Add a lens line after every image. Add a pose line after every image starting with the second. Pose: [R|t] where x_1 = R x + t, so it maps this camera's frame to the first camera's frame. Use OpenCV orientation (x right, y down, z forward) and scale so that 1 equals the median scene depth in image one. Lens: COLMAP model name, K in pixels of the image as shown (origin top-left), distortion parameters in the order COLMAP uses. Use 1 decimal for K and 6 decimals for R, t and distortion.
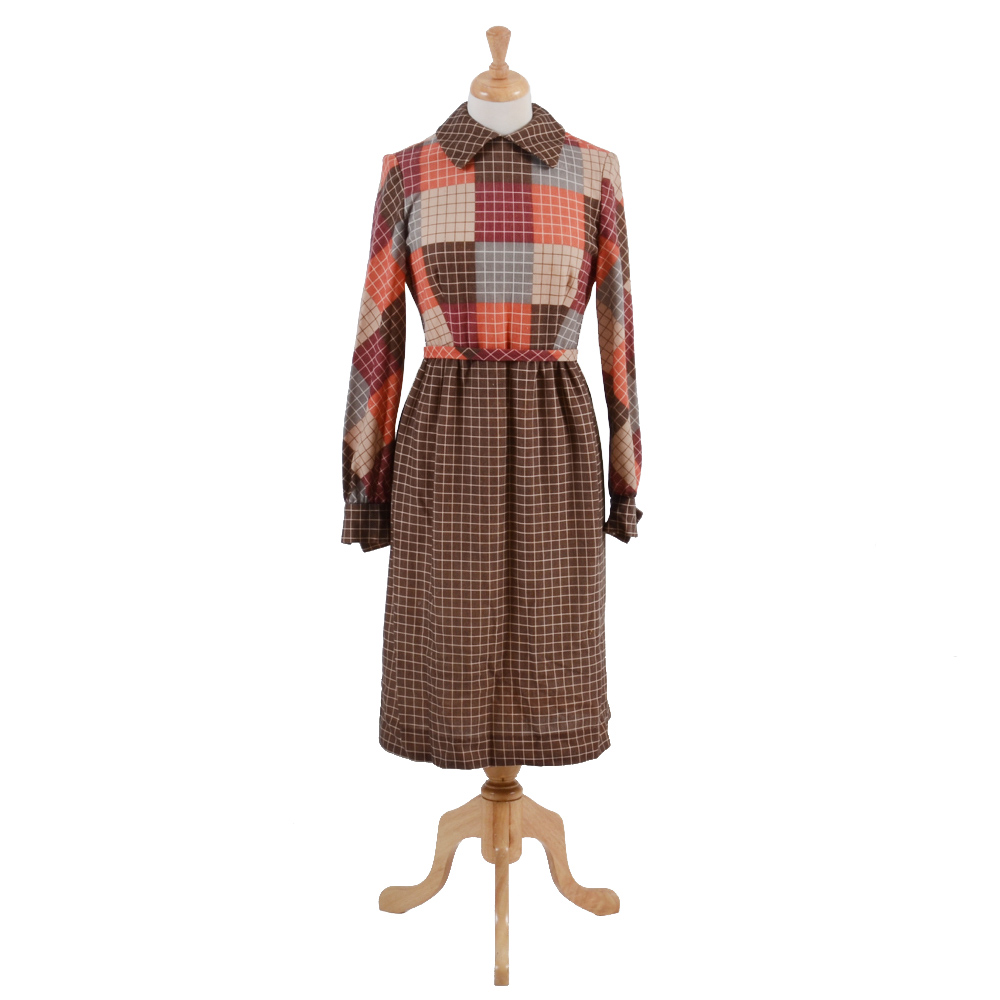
lens RADIAL K [[2365.5, 0, 502.5], [0, 2365.5, 491.0], [0, 0, 1]] dist [0.066804, 0.000000]
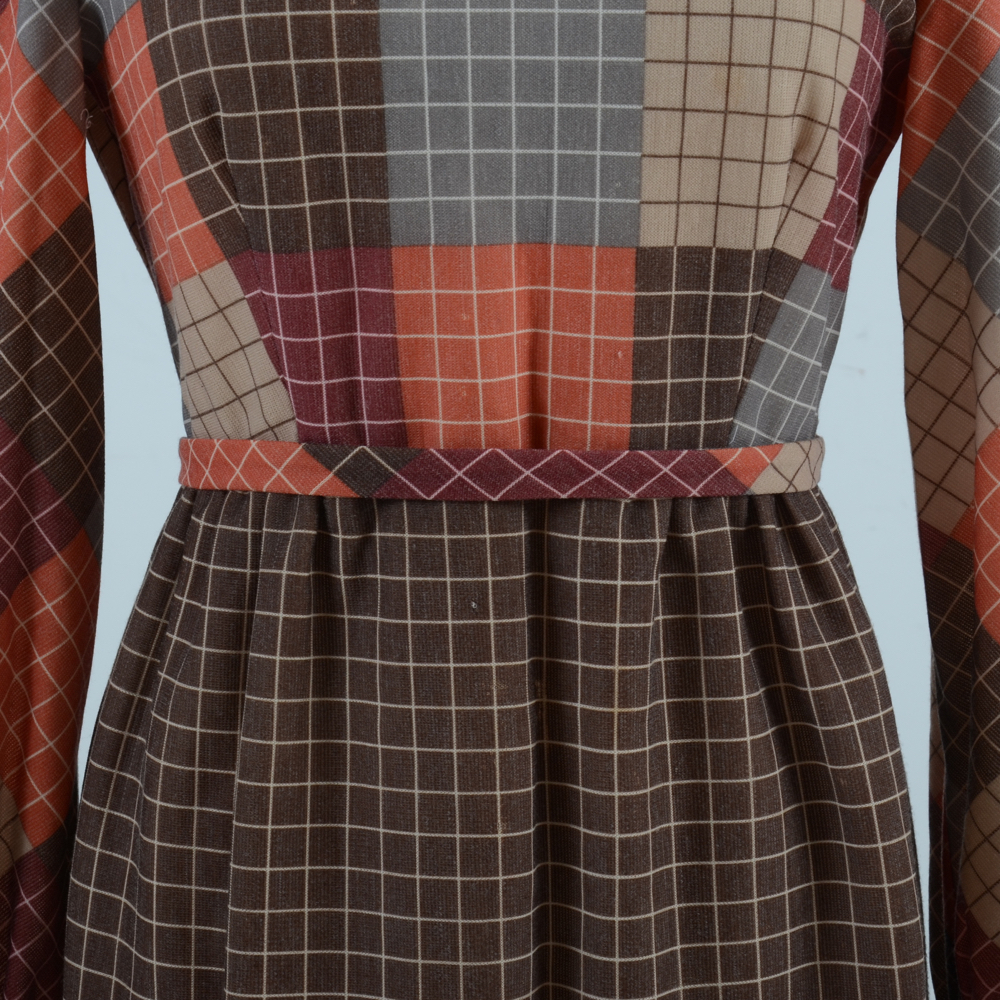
lens RADIAL K [[3187.9, 0, 497.0], [0, 3187.9, 509.1], [0, 0, 1]] dist [0.363820, 0.000000]
pose [[0.999800, -0.018986, 0.006232, -0.003342], [0.019124, 0.999556, -0.022843, -0.046753], [-0.005796, 0.022957, 0.999720, 0.687039]]
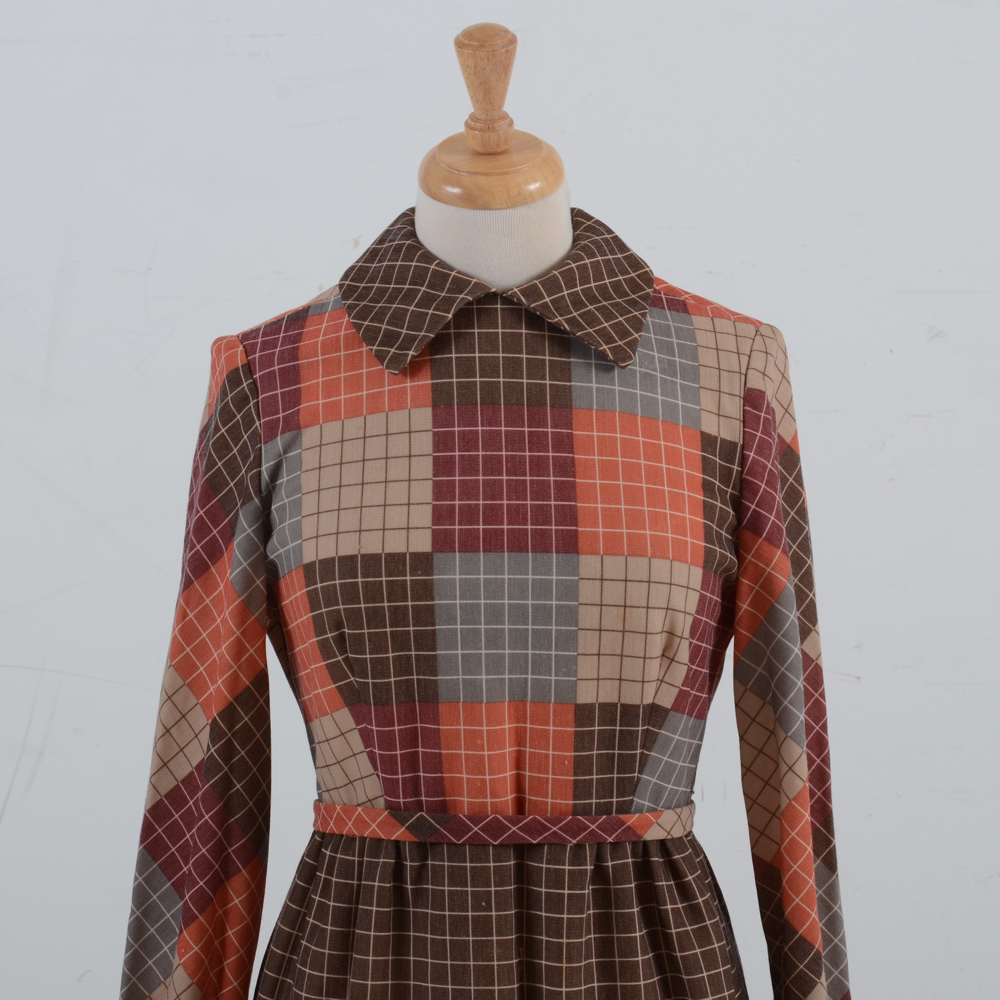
lens RADIAL K [[4077.3, 0, 500.9], [0, 4077.3, 501.6], [0, 0, 1]] dist [0.552011, 0.000000]
pose [[0.999780, -0.012573, -0.016784, 0.011519], [0.011234, 0.996922, -0.077591, -0.058551], [0.017708, 0.077385, 0.996844, 0.298063]]
